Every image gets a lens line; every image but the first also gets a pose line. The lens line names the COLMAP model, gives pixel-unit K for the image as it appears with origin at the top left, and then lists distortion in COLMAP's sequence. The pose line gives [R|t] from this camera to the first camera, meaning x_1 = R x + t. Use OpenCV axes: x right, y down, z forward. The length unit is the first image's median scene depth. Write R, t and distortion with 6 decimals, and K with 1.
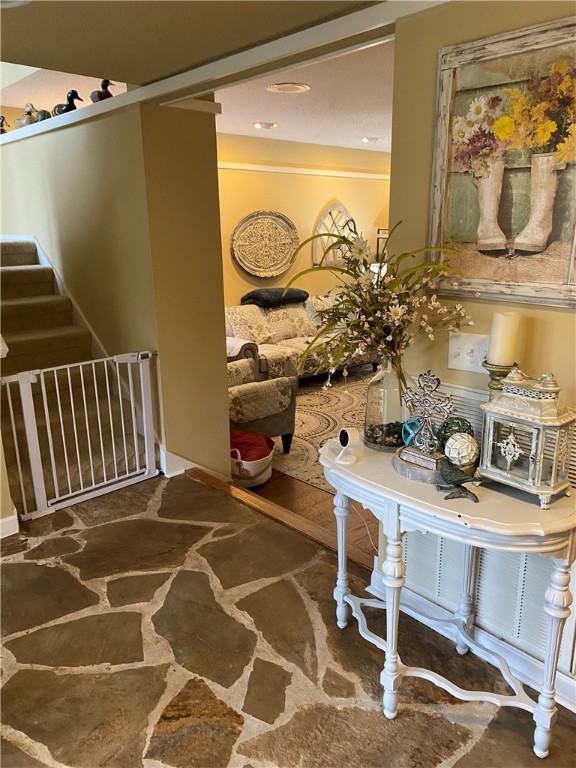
lens RADIAL K [[587.2, 0, 297.3], [0, 587.2, 396.5], [0, 0, 1]] dist [0.034454, -0.033204]
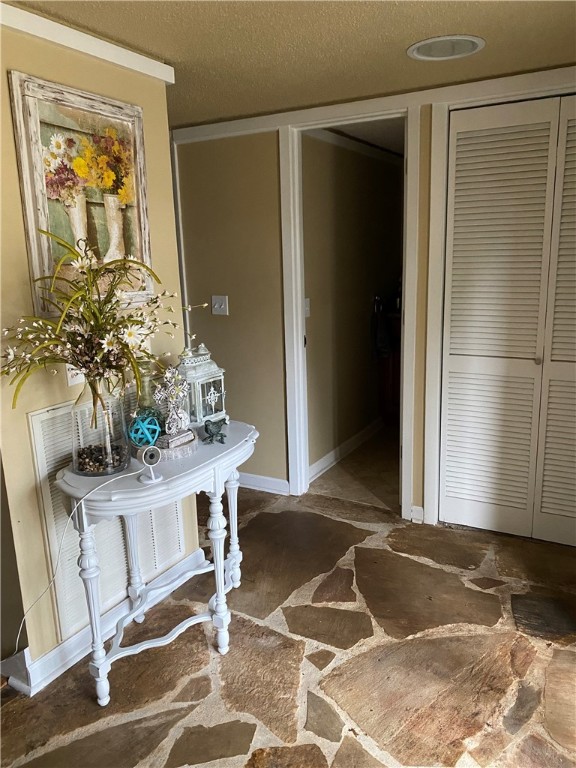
lens RADIAL K [[587.2, 0, 287.9], [0, 587.2, 384.0], [0, 0, 1]] dist [0.034454, -0.033204]
pose [[-0.307056, -0.199404, 0.930567, -0.942092], [0.284048, 0.914033, 0.289588, -0.278493], [-0.908313, 0.353246, -0.224019, 1.024289]]
